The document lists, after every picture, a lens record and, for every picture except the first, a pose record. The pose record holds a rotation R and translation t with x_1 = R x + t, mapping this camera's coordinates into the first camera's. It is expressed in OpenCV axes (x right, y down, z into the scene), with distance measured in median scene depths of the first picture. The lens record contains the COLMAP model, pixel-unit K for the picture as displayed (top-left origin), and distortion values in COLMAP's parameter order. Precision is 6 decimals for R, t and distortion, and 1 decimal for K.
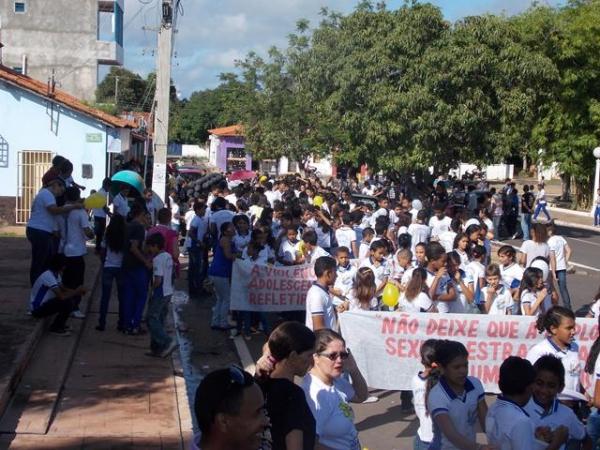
lens RADIAL K [[426.4, 0, 299.9], [0, 426.4, 238.2], [0, 0, 1]] dist [0.029680, 0.000131]
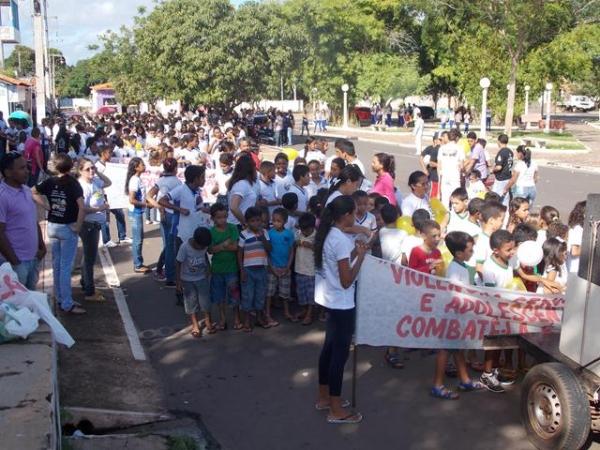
lens RADIAL K [[399.5, 0, 300.0], [0, 399.5, 225.0], [0, 0, 1]] dist [-0.004891, 0.002078]
pose [[0.994481, -0.074196, 0.074184, 0.413407], [0.070951, 0.996443, 0.045468, 0.229499], [-0.077294, -0.039953, 0.996207, -0.461620]]
